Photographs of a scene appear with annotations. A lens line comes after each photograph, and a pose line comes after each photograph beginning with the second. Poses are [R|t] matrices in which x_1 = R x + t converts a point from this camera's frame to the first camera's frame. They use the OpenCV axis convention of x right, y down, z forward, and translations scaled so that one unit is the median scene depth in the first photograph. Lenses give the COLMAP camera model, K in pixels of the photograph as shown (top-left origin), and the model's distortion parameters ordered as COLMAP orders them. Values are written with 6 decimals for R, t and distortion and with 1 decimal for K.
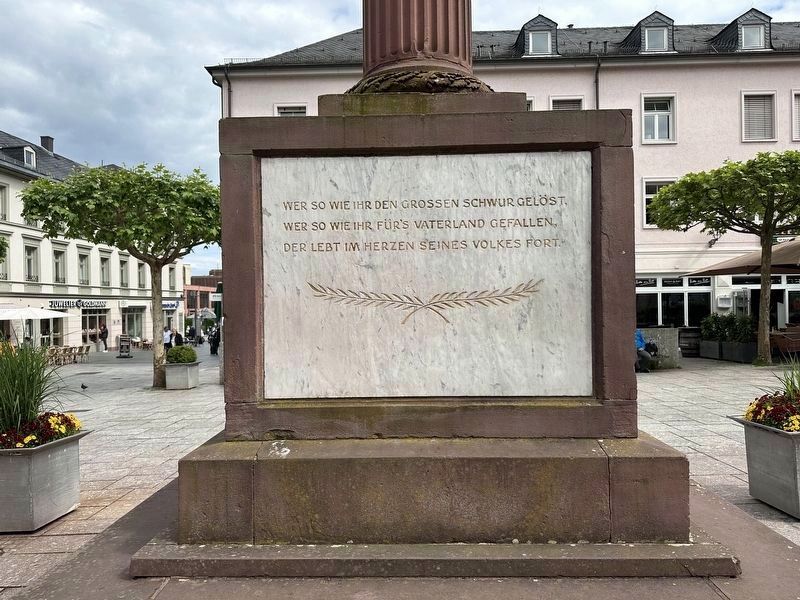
lens RADIAL K [[551.4, 0, 400.0], [0, 551.4, 300.0], [0, 0, 1]] dist [0.002600, 0.000328]
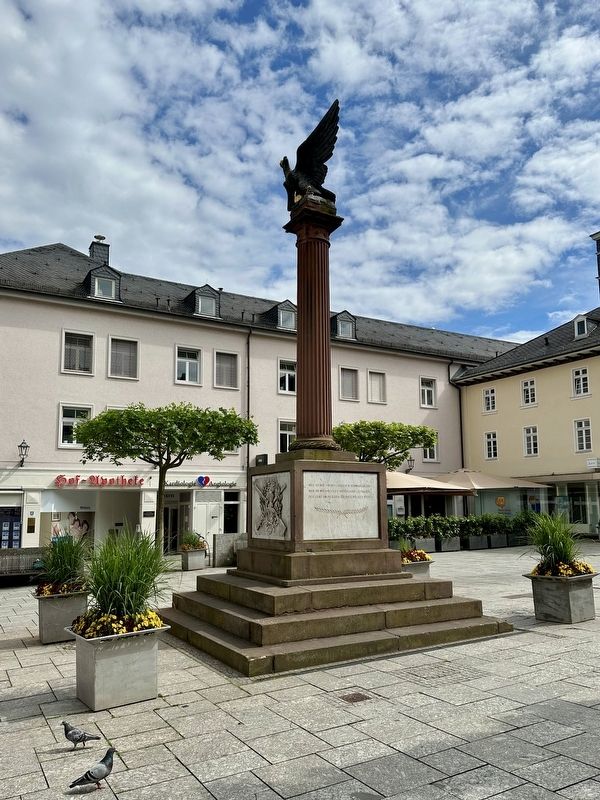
lens RADIAL K [[551.4, 0, 300.0], [0, 551.4, 400.0], [0, 0, 1]] dist [0.002600, 0.000328]
pose [[0.869139, 0.105774, 0.483124, -2.065998], [-0.008689, 0.979977, -0.198923, 0.002979], [-0.494491, 0.168694, 0.852655, -2.147933]]
